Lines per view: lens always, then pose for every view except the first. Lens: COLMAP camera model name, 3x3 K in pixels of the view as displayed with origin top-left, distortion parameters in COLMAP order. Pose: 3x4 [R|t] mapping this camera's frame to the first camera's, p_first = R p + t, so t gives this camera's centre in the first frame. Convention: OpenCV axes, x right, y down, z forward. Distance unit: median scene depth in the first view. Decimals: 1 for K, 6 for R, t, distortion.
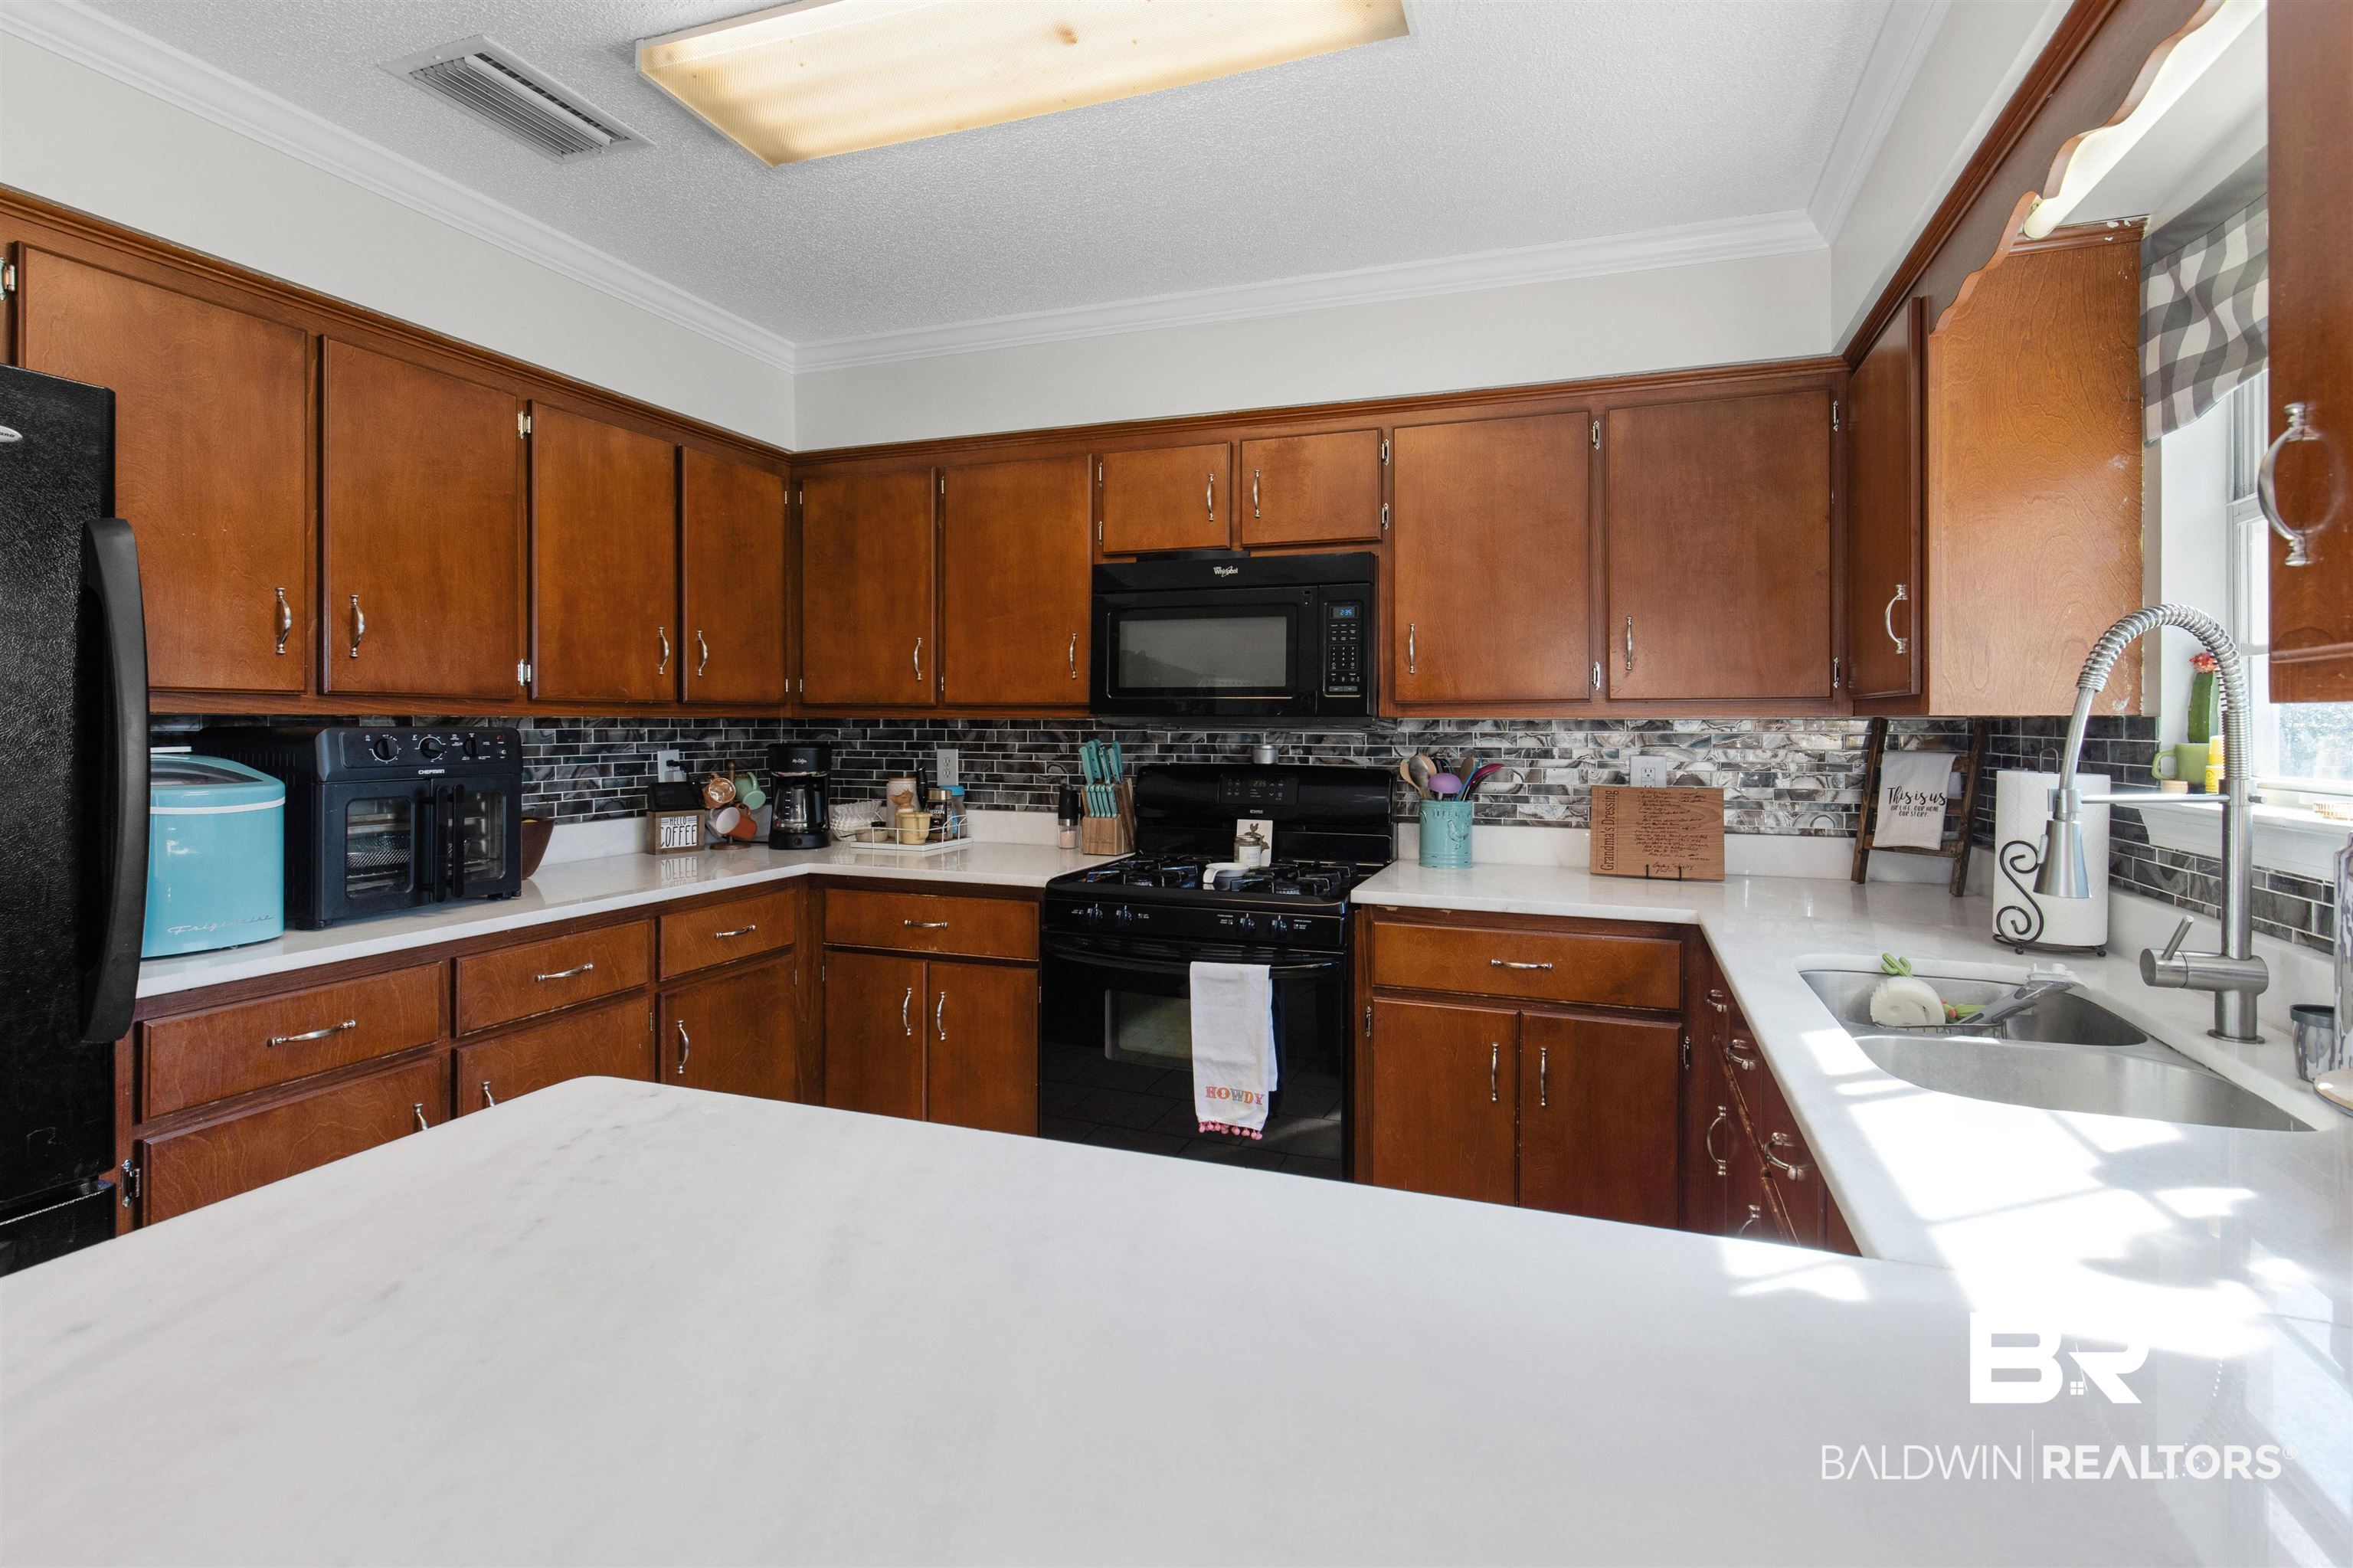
lens RADIAL K [[1087.2, 0, 1214.5], [0, 1087.2, 724.5], [0, 0, 1]] dist [0.000041, 0.000060]
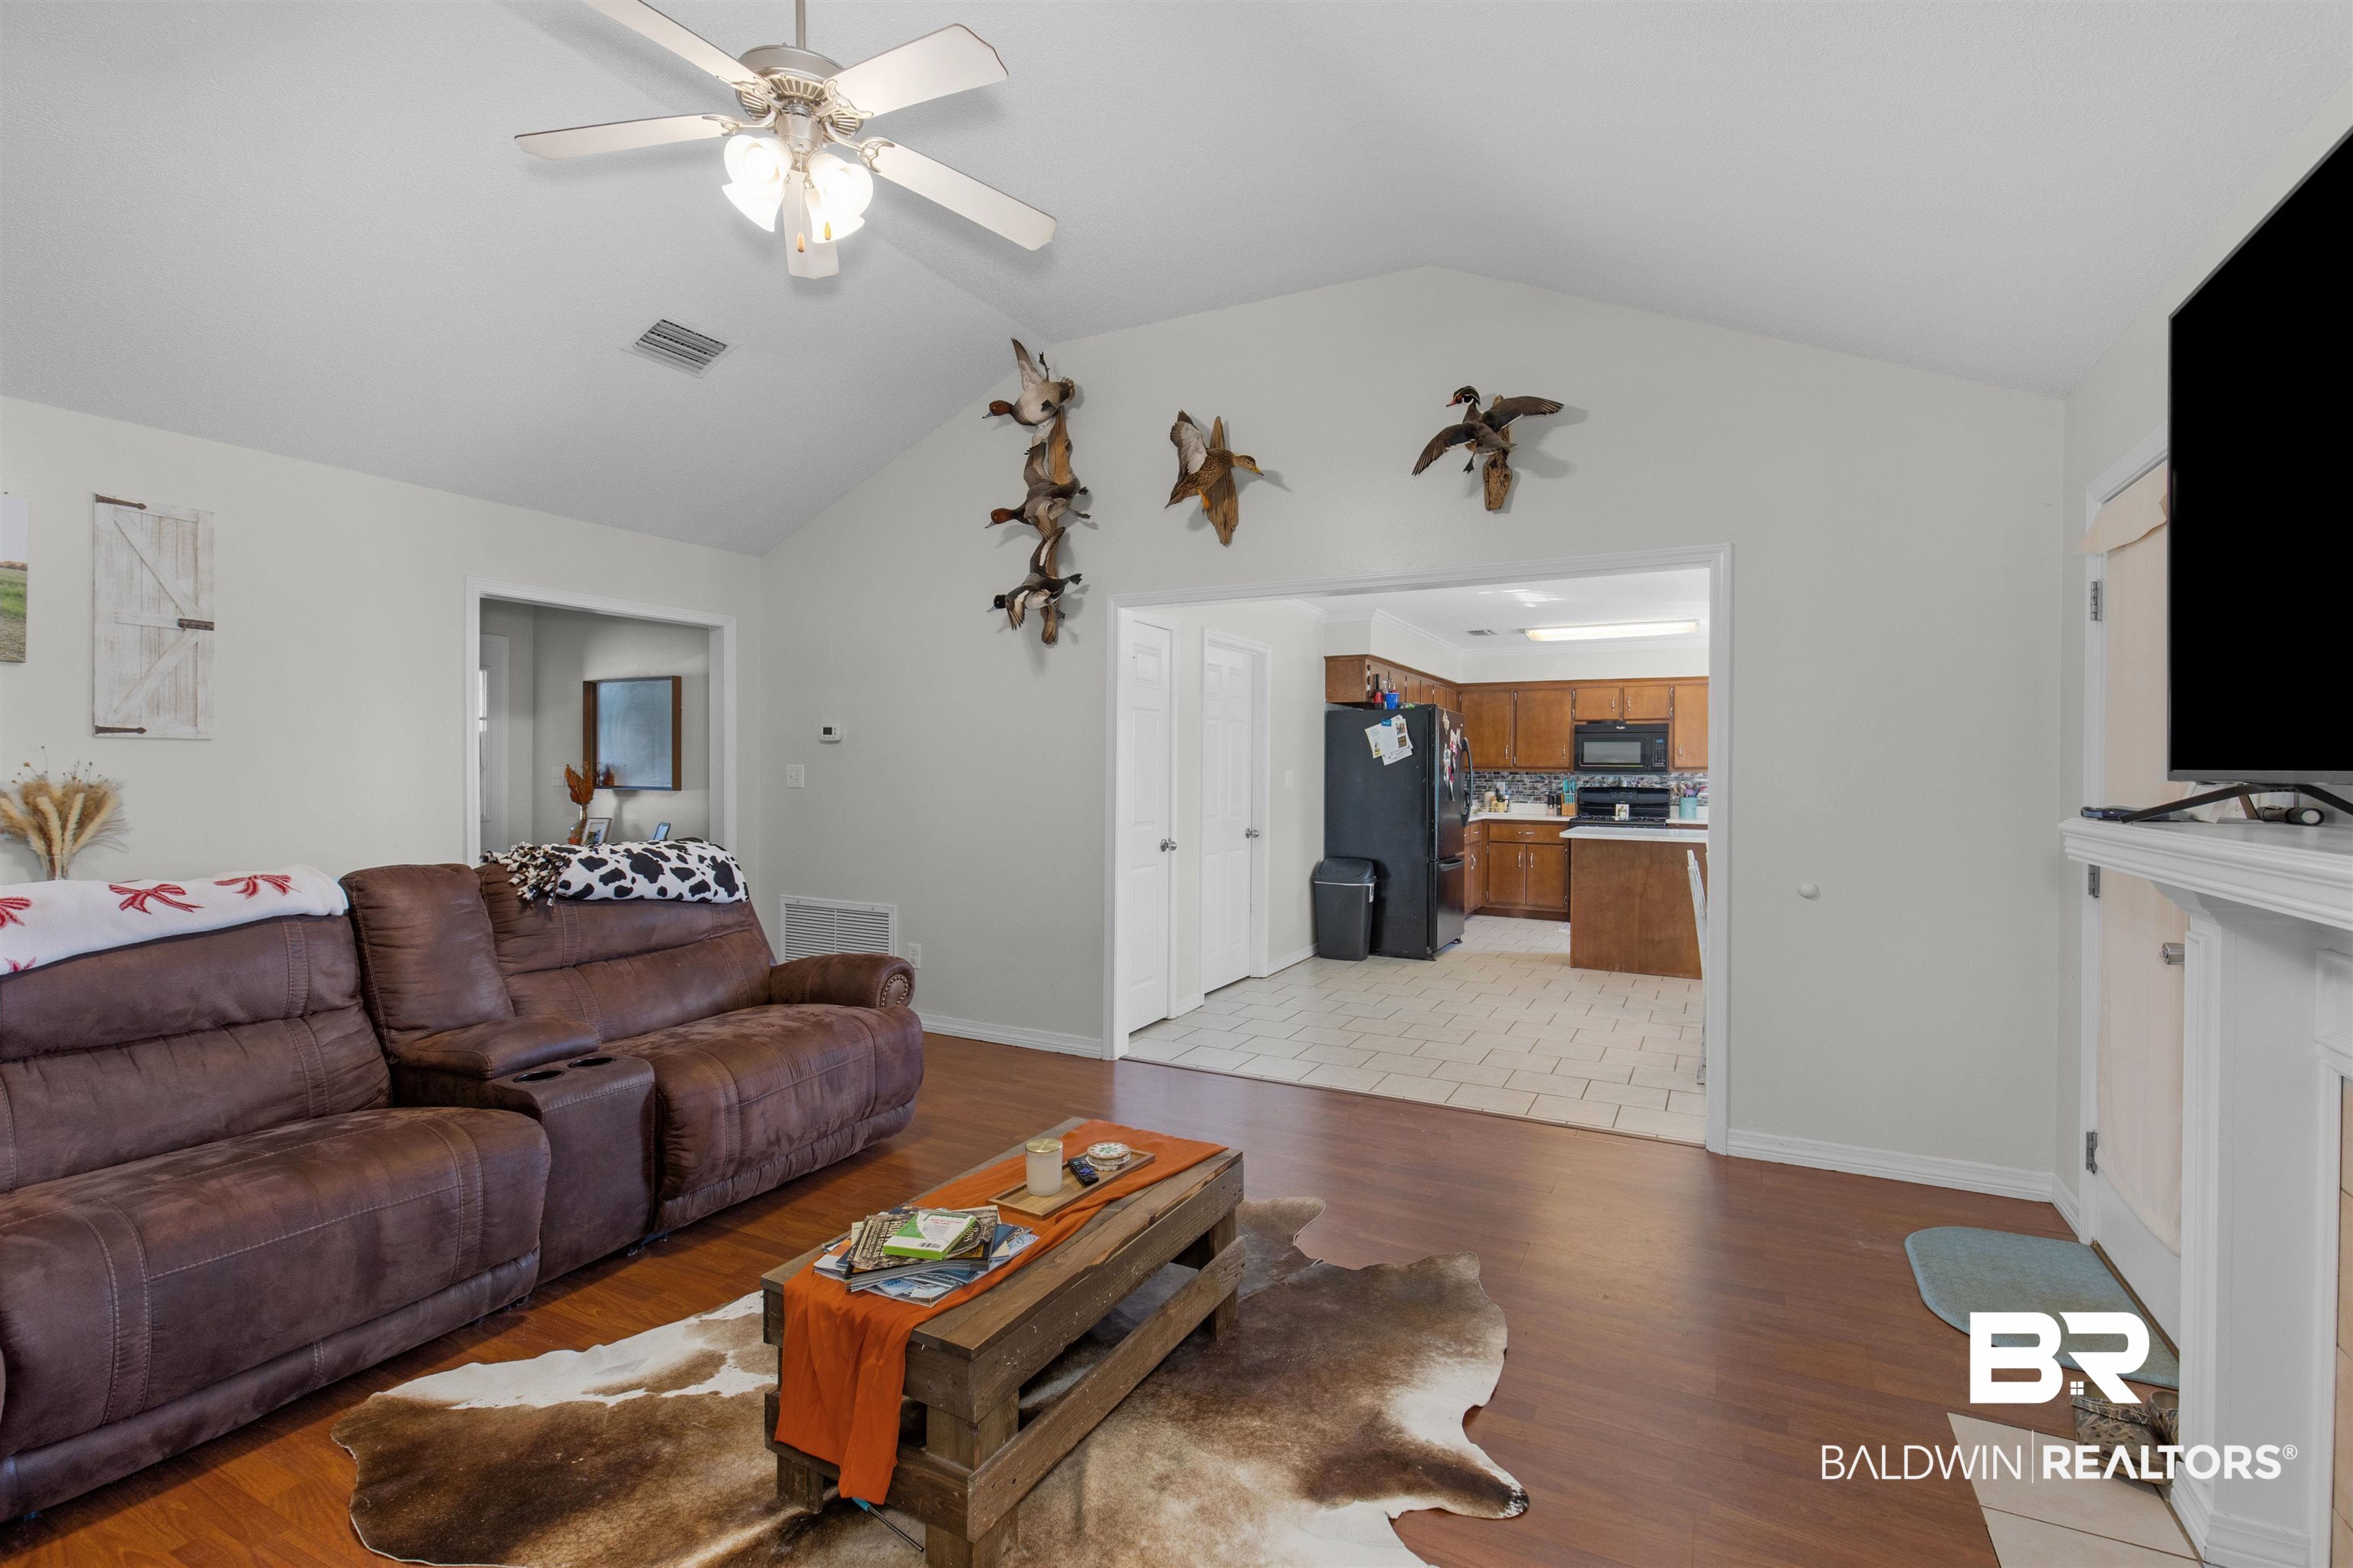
lens RADIAL K [[1072.2, 0, 1202.1], [0, 1072.2, 774.9], [0, 0, 1]] dist [0.000505, 0.000293]
pose [[0.993449, 0.003298, -0.114232, -0.852603], [-0.002655, 0.999980, 0.005783, -0.012000], [0.114249, -0.005442, 0.993437, -2.311129]]
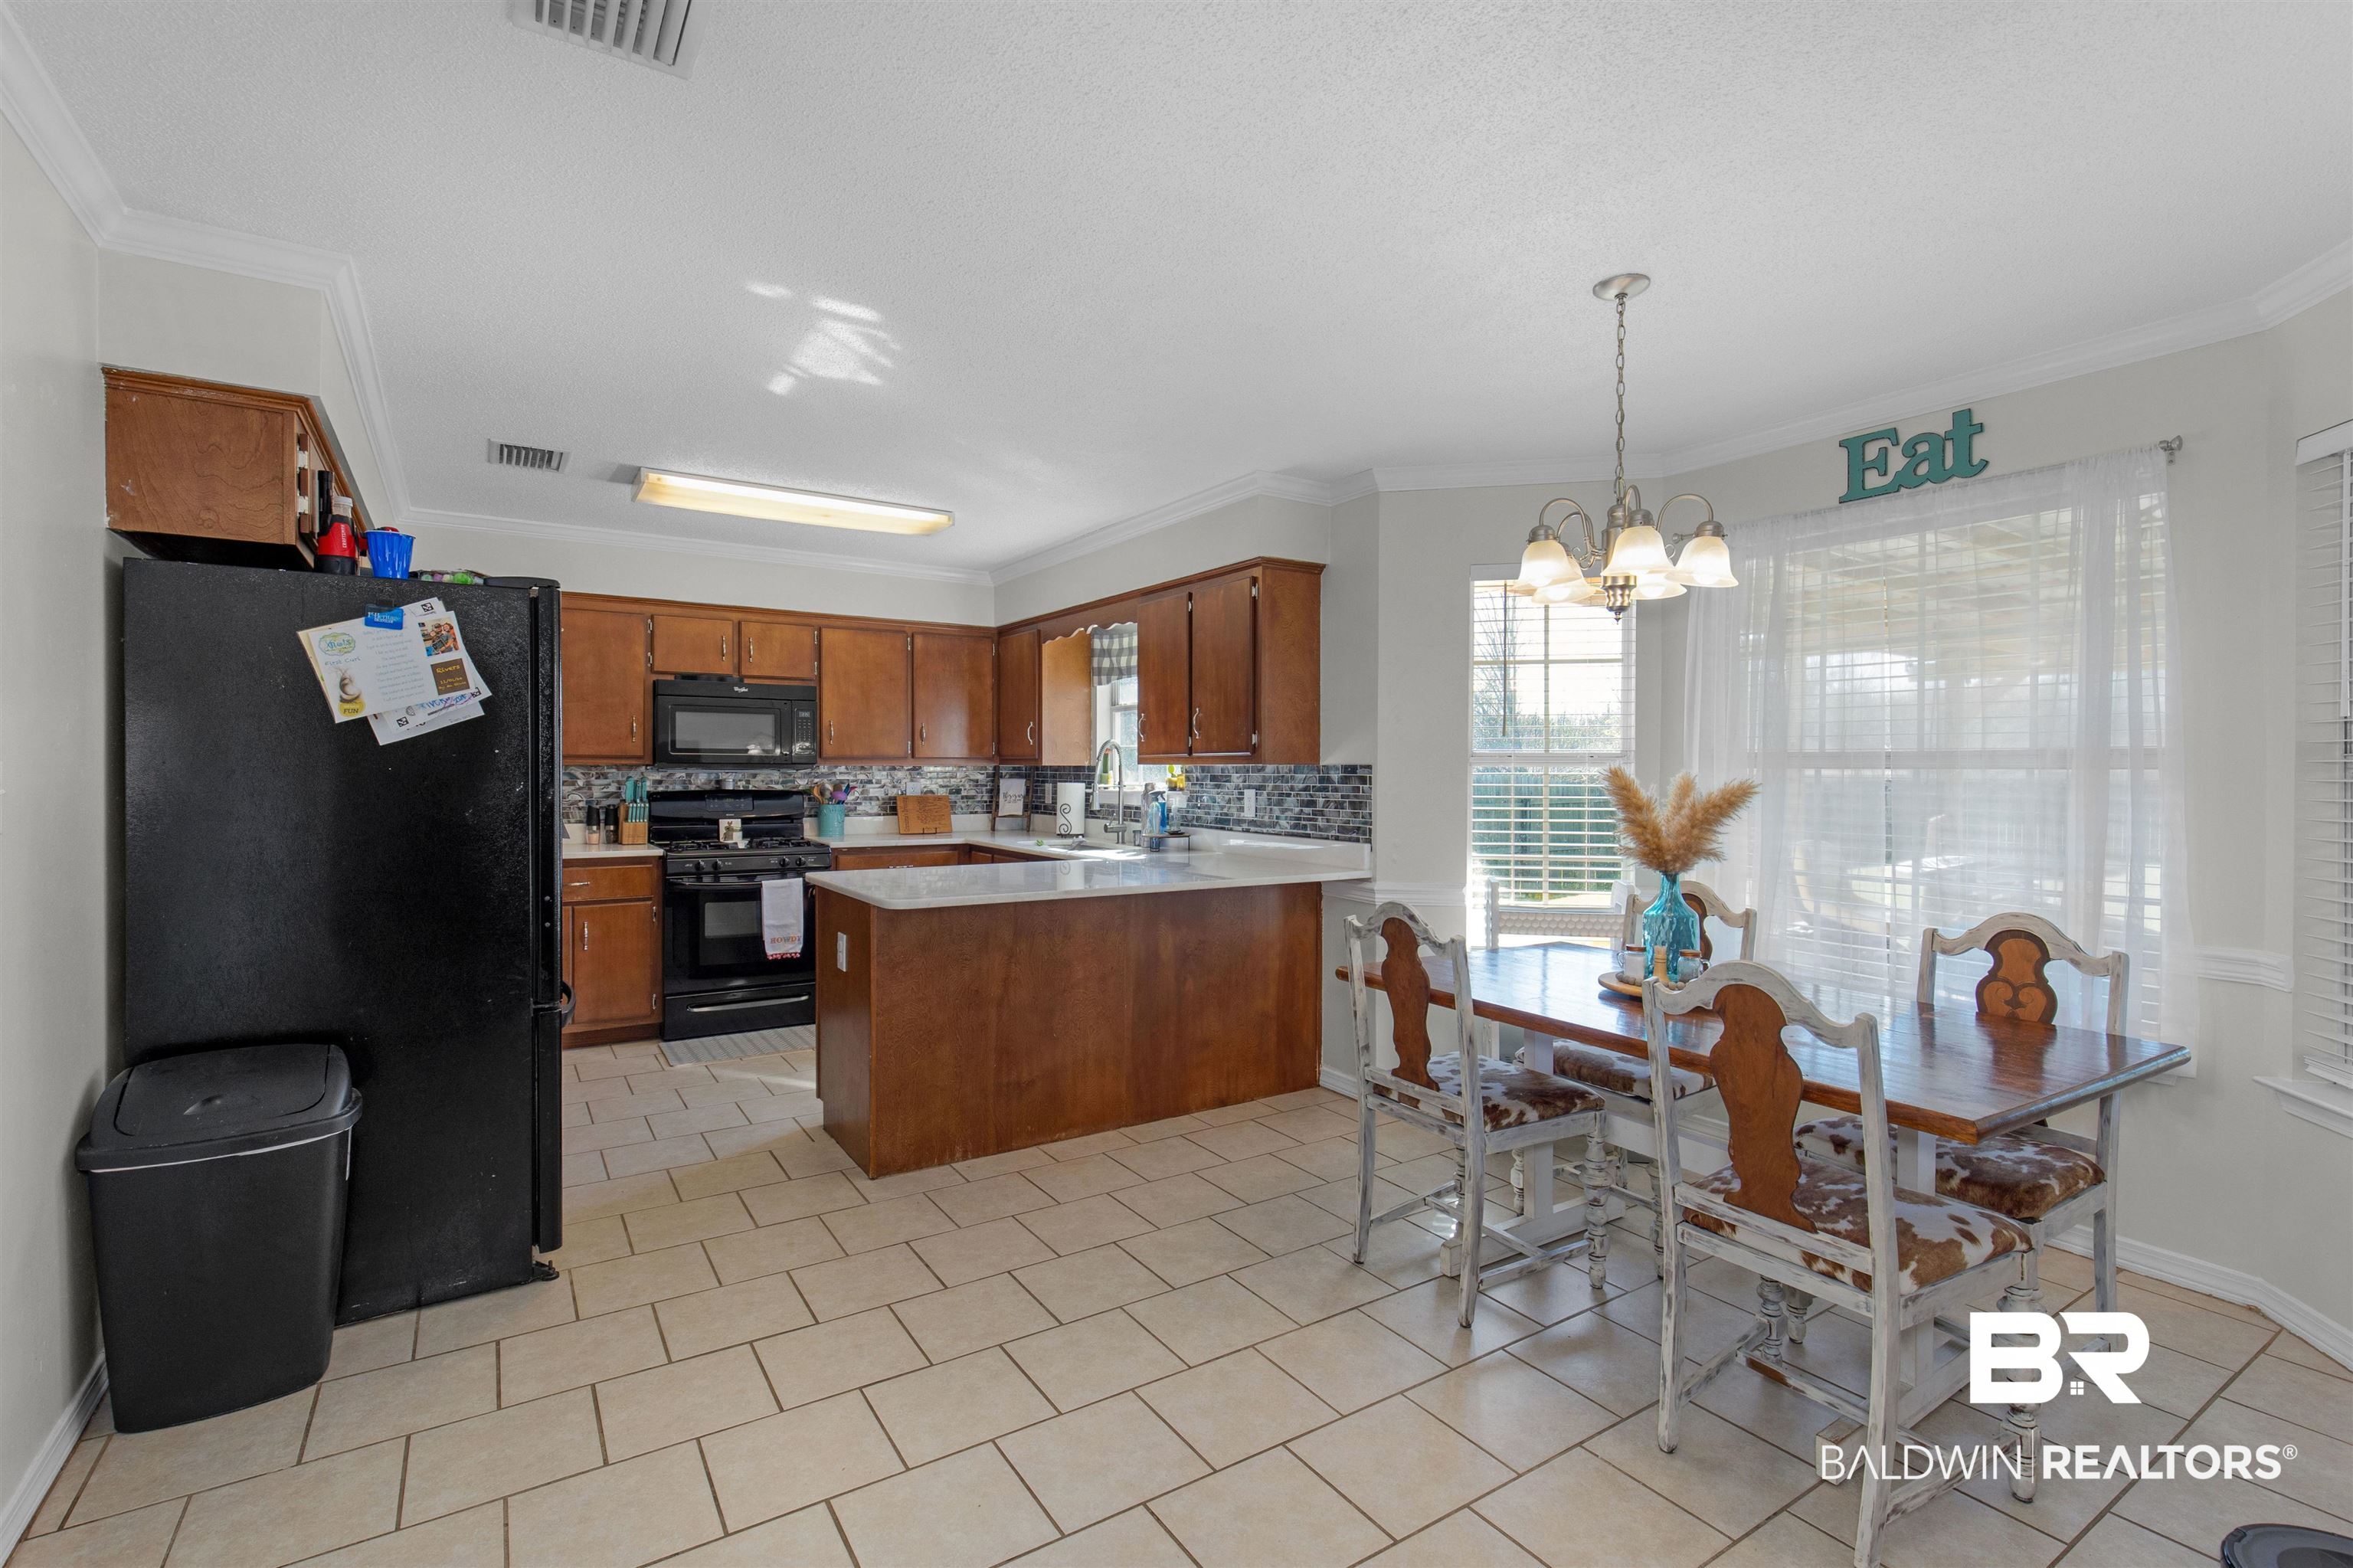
lens RADIAL K [[1072.2, 0, 1202.1], [0, 1072.2, 774.9], [0, 0, 1]] dist [0.000505, 0.000293]
pose [[0.594936, -0.006164, 0.803749, -1.005659], [-0.001678, 0.999959, 0.008911, -0.006318], [-0.803771, -0.006650, 0.594901, -0.781850]]
